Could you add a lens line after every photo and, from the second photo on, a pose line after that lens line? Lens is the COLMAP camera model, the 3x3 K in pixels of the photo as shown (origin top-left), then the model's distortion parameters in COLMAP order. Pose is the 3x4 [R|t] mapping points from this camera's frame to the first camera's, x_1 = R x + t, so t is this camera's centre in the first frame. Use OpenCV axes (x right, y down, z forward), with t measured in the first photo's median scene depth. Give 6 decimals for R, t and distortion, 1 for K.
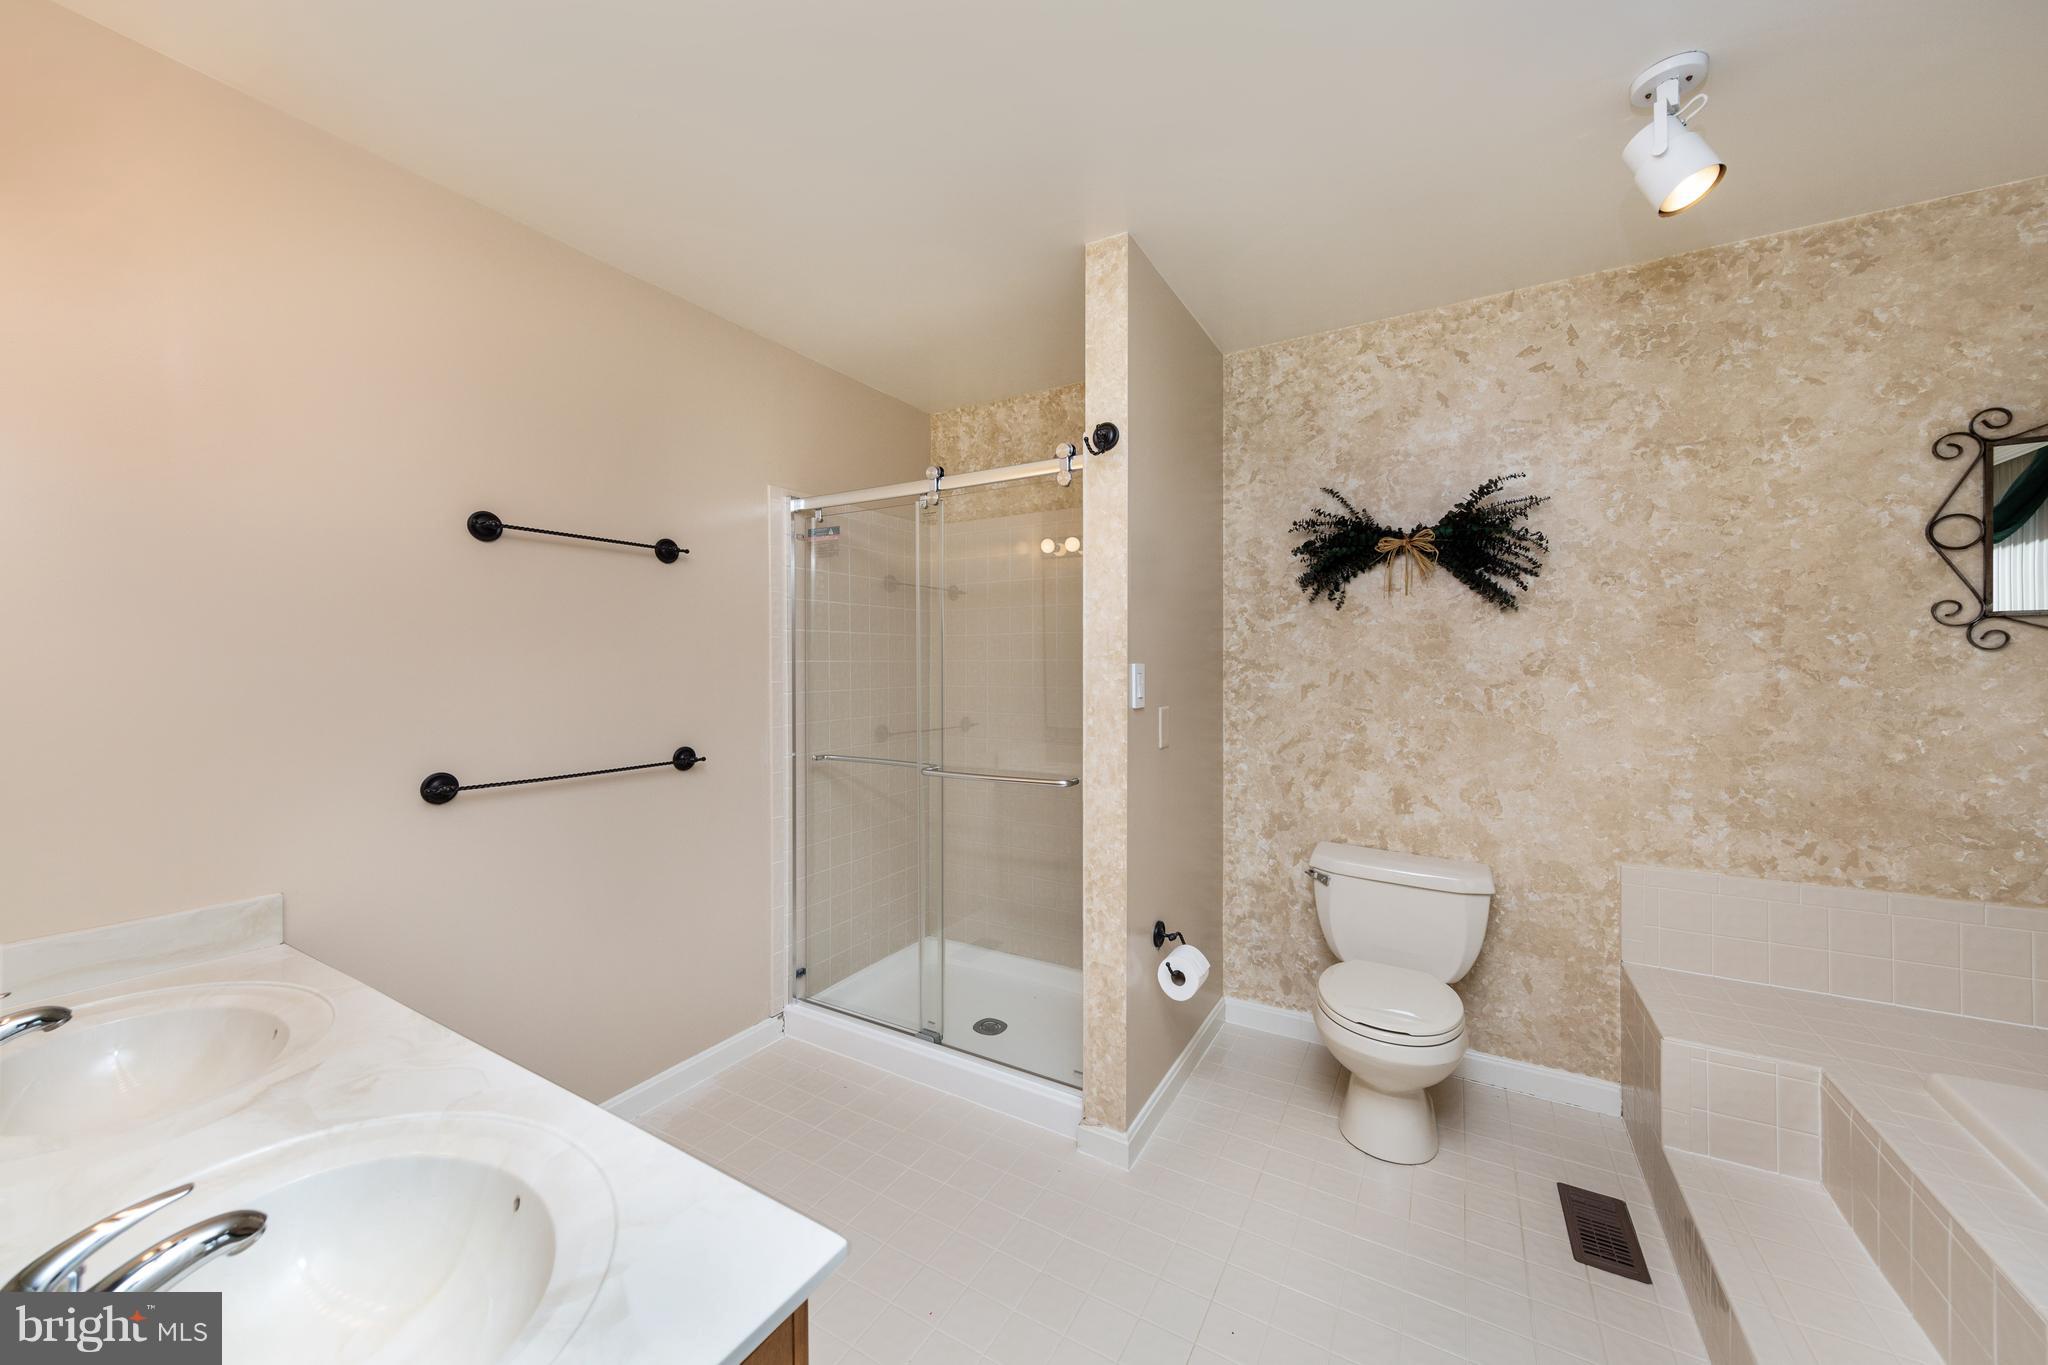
lens RADIAL K [[740.3, 0, 1022.7], [0, 740.3, 654.8], [0, 0, 1]] dist [0.001288, 0.000023]
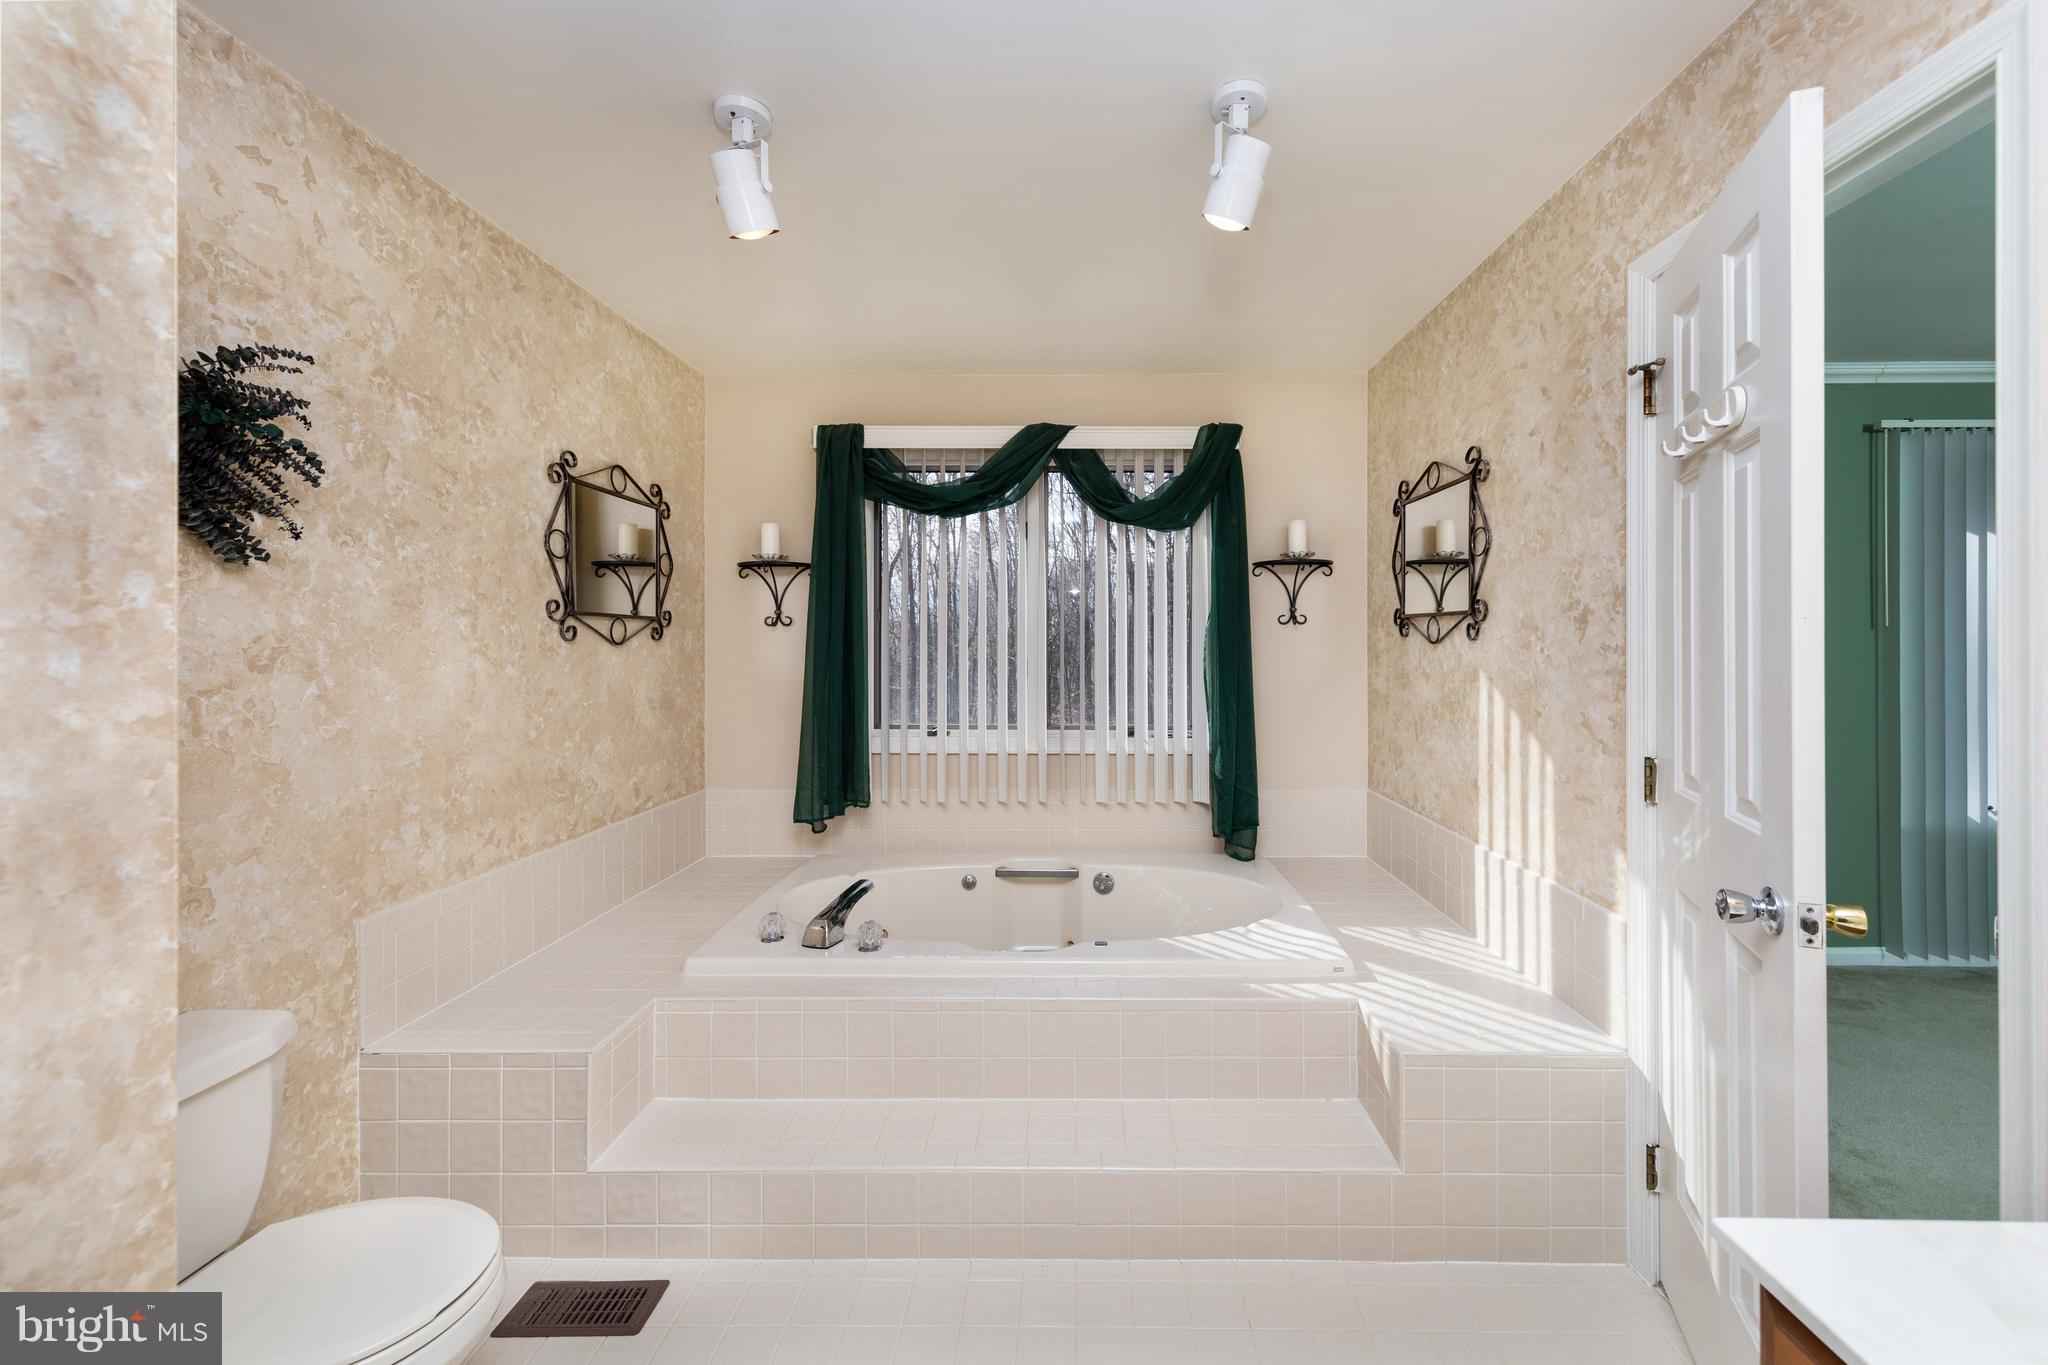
lens RADIAL K [[799.9, 0, 1066.6], [0, 799.9, 640.0], [0, 0, 1]] dist [0.002482, 0.000228]
pose [[-0.488732, 0.011656, 0.872356, -0.255916], [-0.007401, 0.999819, -0.017505, 0.007580], [-0.872403, -0.015011, -0.488557, 0.786787]]
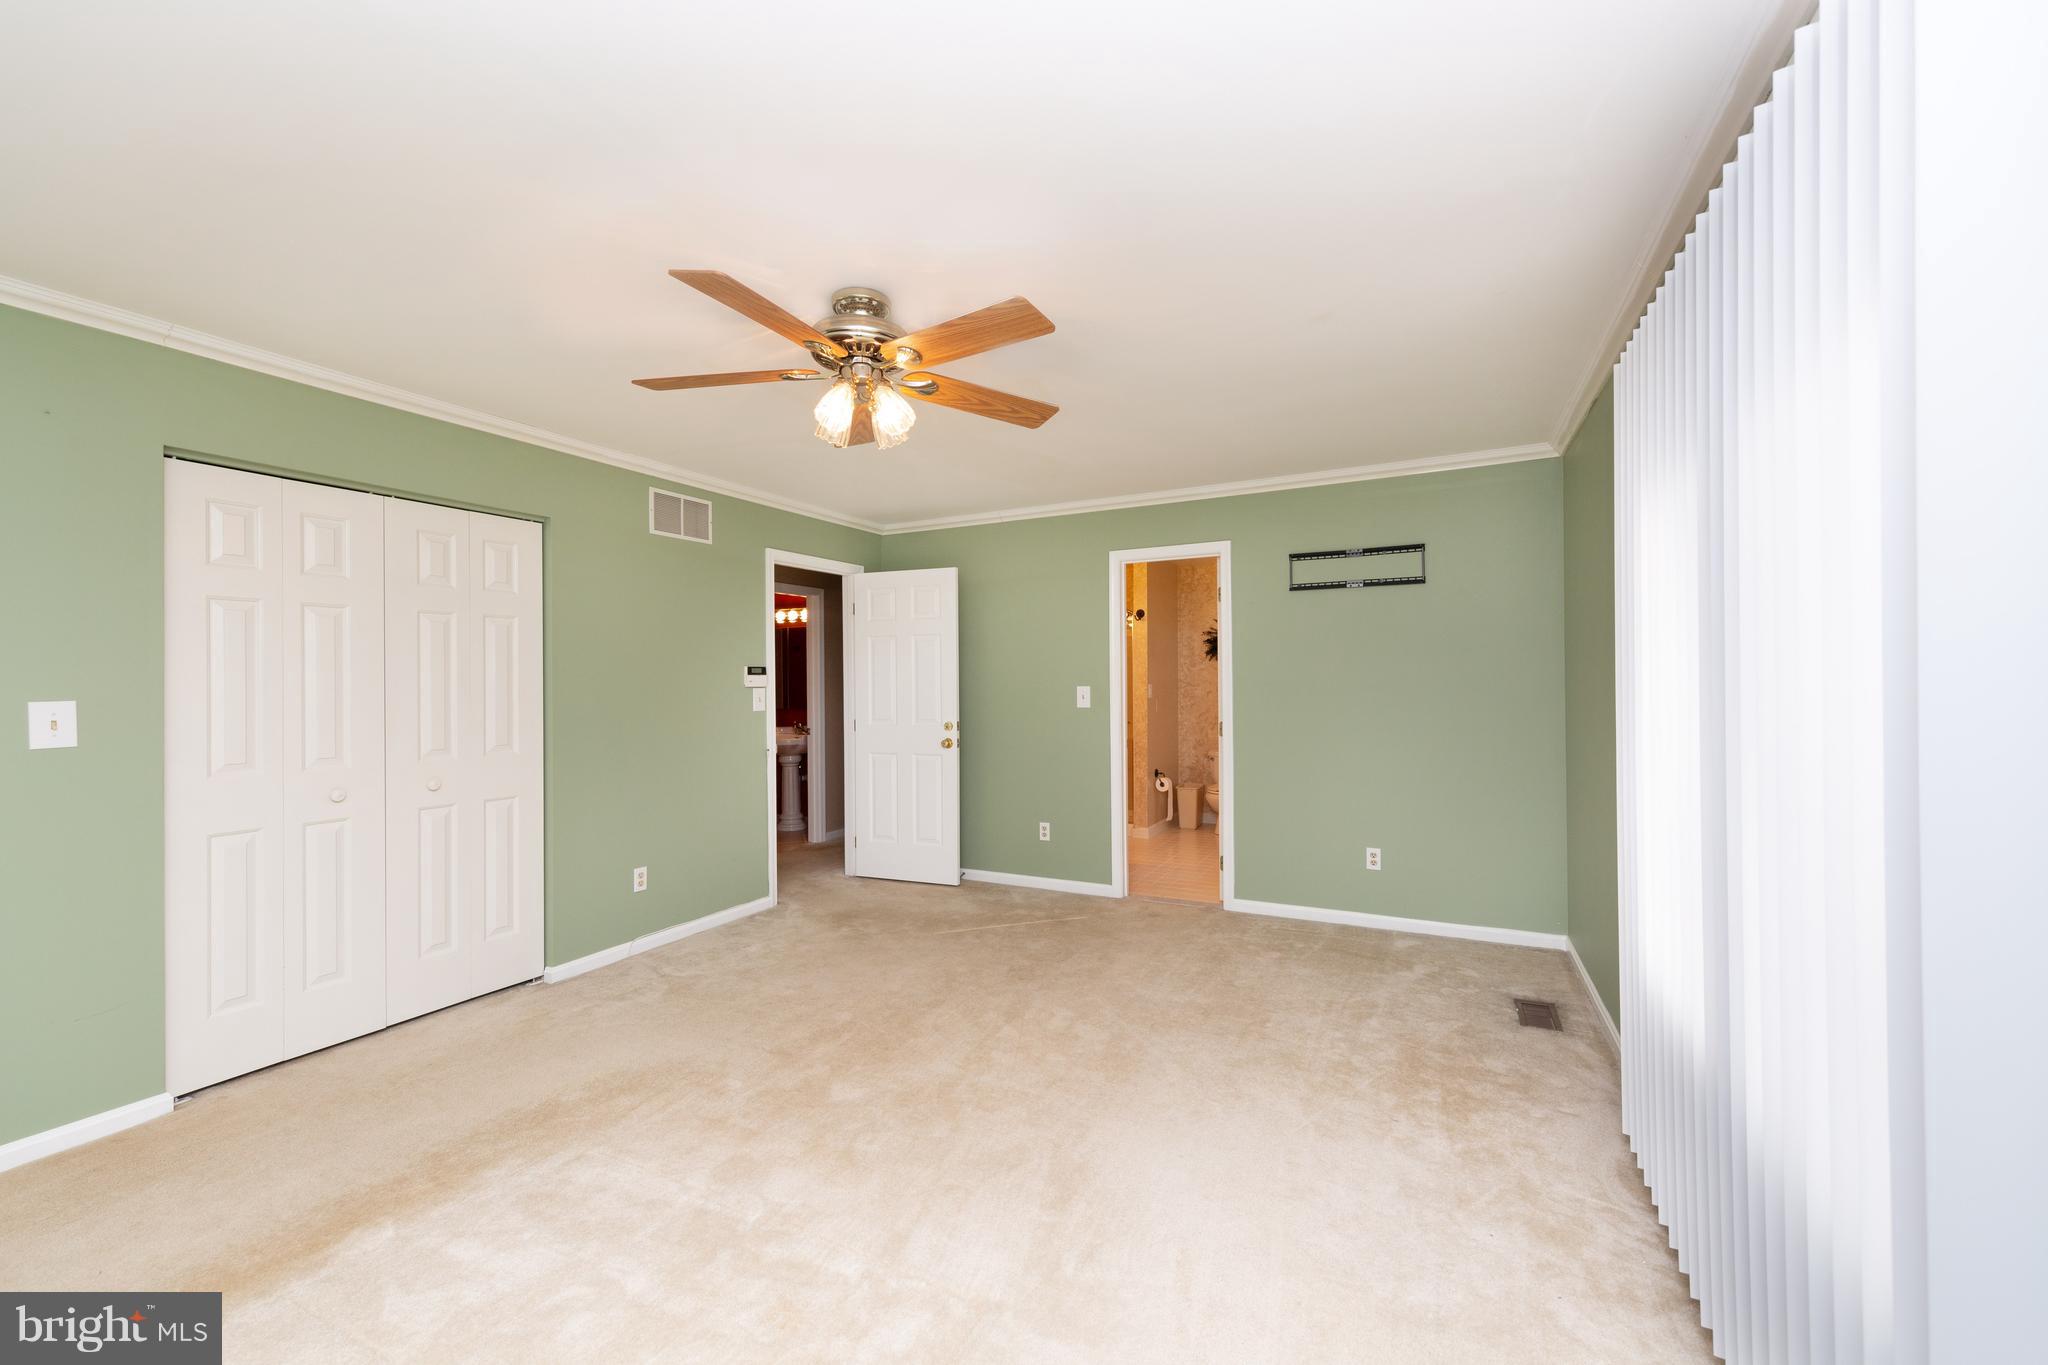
lens RADIAL K [[799.9, 0, 1023.8], [0, 799.9, 682.4], [0, 0, 1]] dist [0.002482, 0.000228]
pose [[0.998368, -0.006992, 0.056674, -0.558340], [0.006491, 0.999938, 0.009032, -0.028877], [-0.056734, -0.008649, 0.998352, -2.303960]]
